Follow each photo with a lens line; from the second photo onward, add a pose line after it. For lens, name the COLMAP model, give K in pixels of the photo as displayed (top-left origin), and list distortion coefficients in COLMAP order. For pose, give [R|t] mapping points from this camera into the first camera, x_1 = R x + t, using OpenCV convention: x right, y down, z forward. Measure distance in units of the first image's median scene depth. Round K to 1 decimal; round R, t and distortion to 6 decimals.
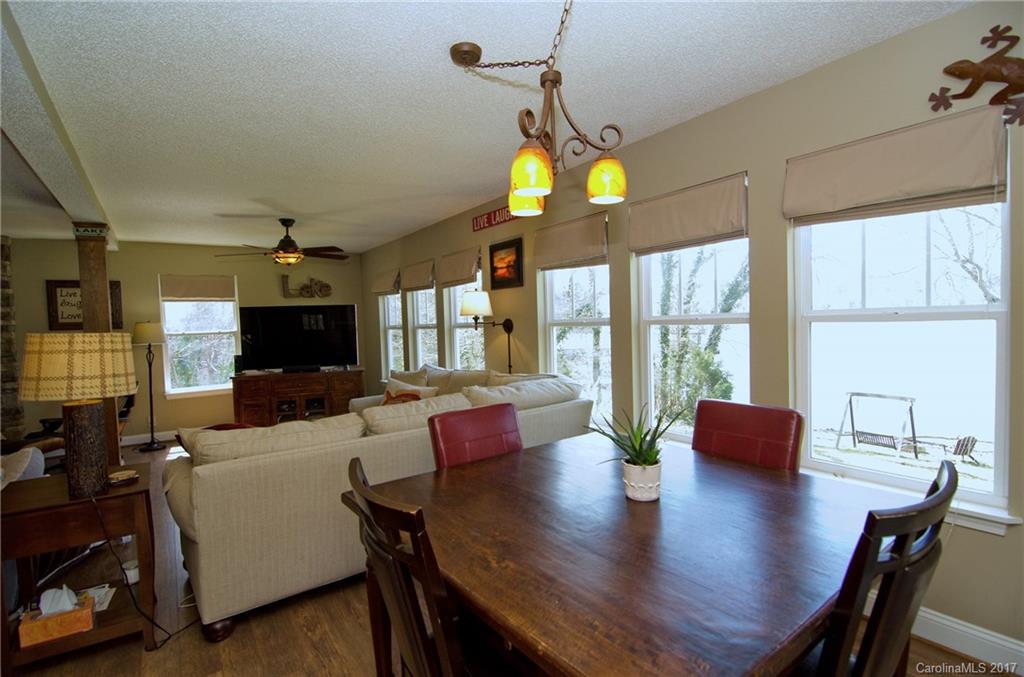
lens RADIAL K [[491.5, 0, 510.5], [0, 491.5, 341.3], [0, 0, 1]] dist [-0.004040, -0.009652]
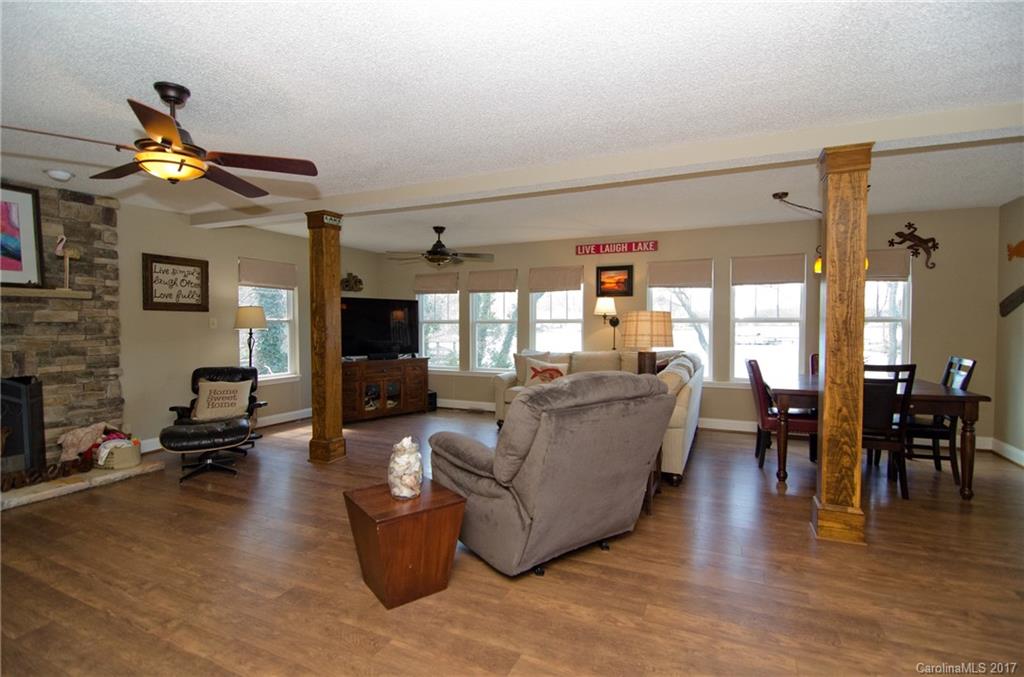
lens RADIAL K [[491.5, 0, 510.5], [0, 491.5, 341.3], [0, 0, 1]] dist [-0.004040, -0.009652]
pose [[0.862321, 0.016039, 0.506108, -0.907544], [-0.006068, 0.999754, -0.021344, 0.055066], [-0.506326, 0.015334, 0.862206, -0.118541]]
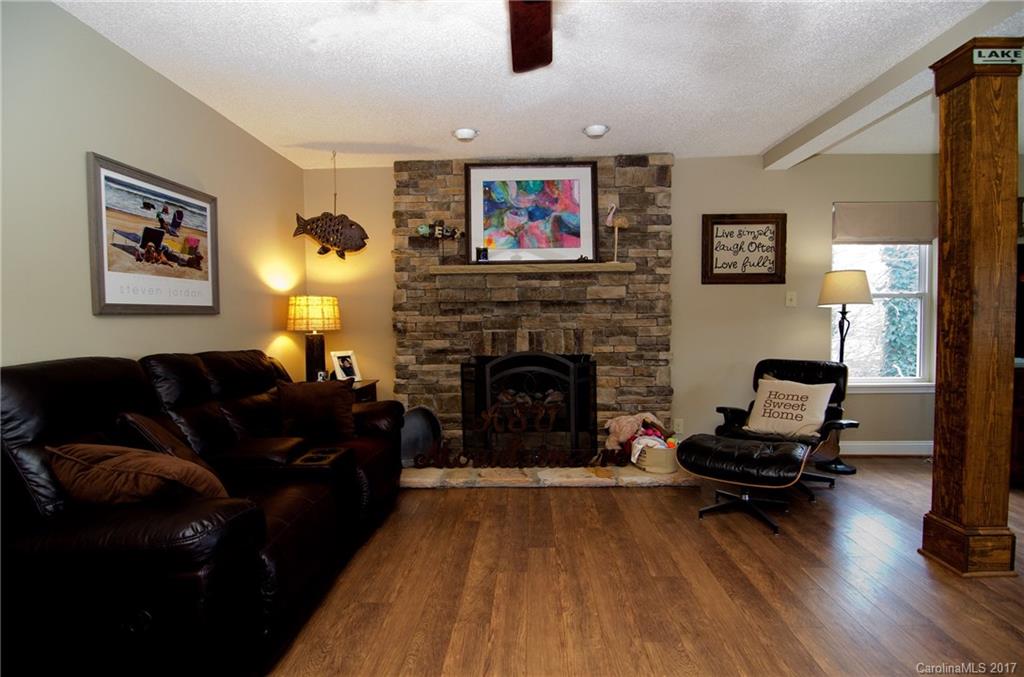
lens RADIAL K [[491.5, 0, 510.5], [0, 491.5, 341.3], [0, 0, 1]] dist [-0.004040, -0.009652]
pose [[0.797171, 0.050406, -0.601646, -0.805837], [-0.044243, 0.998707, 0.025051, 0.063957], [0.602131, 0.006649, 0.798370, 0.262676]]
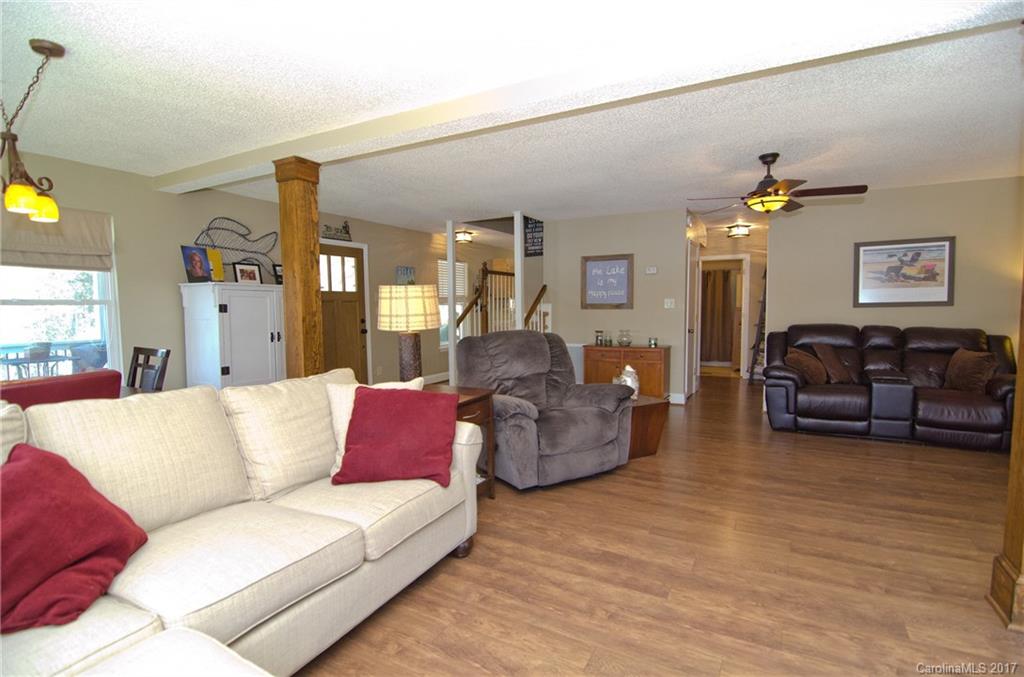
lens RADIAL K [[491.5, 0, 510.5], [0, 491.5, 341.3], [0, 0, 1]] dist [-0.004040, -0.009652]
pose [[-0.896592, 0.072890, -0.436818, -0.208730], [0.019438, 0.991889, 0.125614, -0.007895], [0.442431, 0.104134, -0.890736, 1.008907]]
